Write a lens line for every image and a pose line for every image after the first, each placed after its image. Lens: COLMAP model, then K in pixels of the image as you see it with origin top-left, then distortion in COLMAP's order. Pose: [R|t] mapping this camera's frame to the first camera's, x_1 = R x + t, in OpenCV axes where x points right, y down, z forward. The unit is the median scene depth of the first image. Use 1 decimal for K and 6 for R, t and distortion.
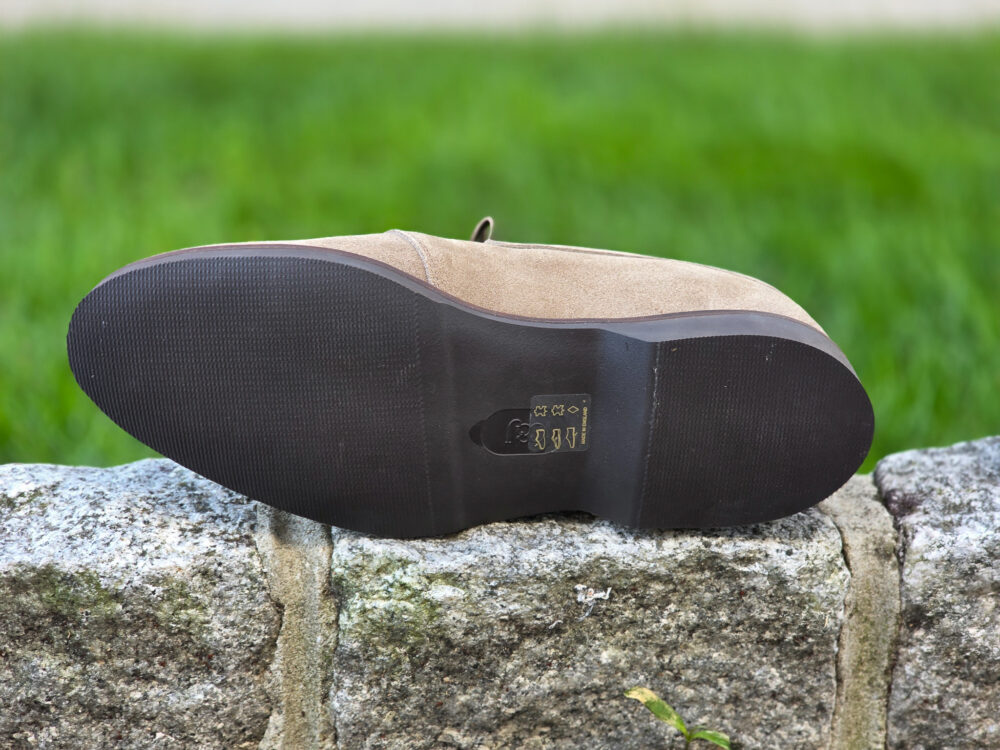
lens RADIAL K [[1971.4, 0, 500.0], [0, 1971.4, 375.0], [0, 0, 1]] dist [-0.012859, -0.000177]
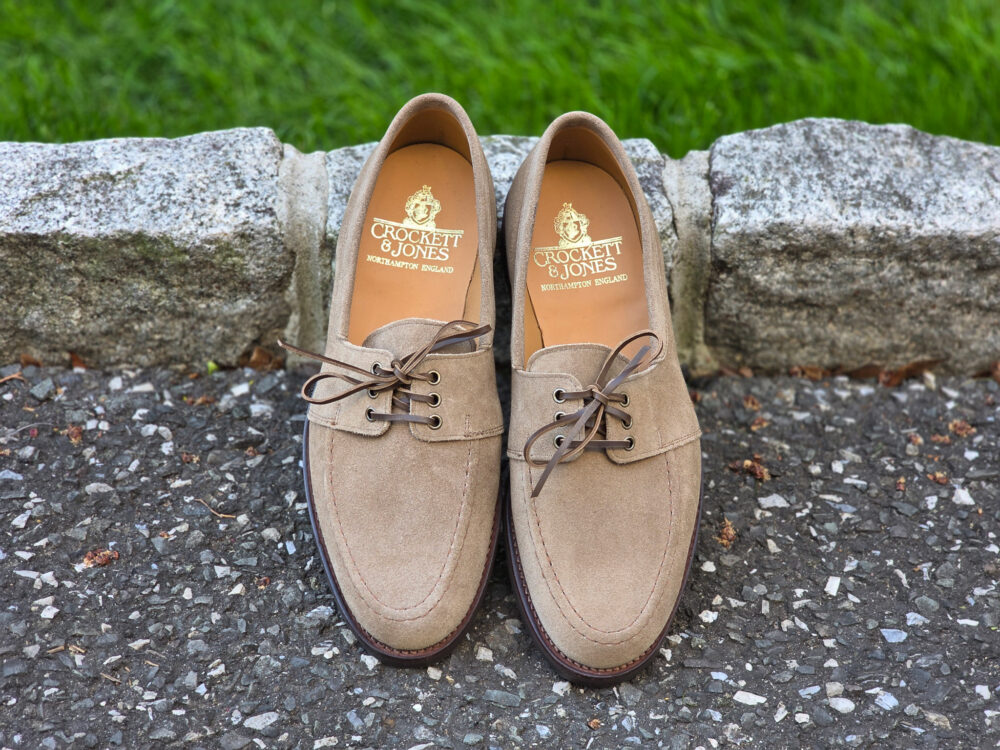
lens RADIAL K [[1921.5, 0, 500.0], [0, 1921.5, 375.0], [0, 0, 1]] dist [-0.044336, 0.447201]
pose [[0.998275, 0.029331, -0.050854, 0.122020], [-0.007655, 0.923879, 0.382608, -0.355870], [0.058206, -0.381559, 0.922510, -0.377121]]
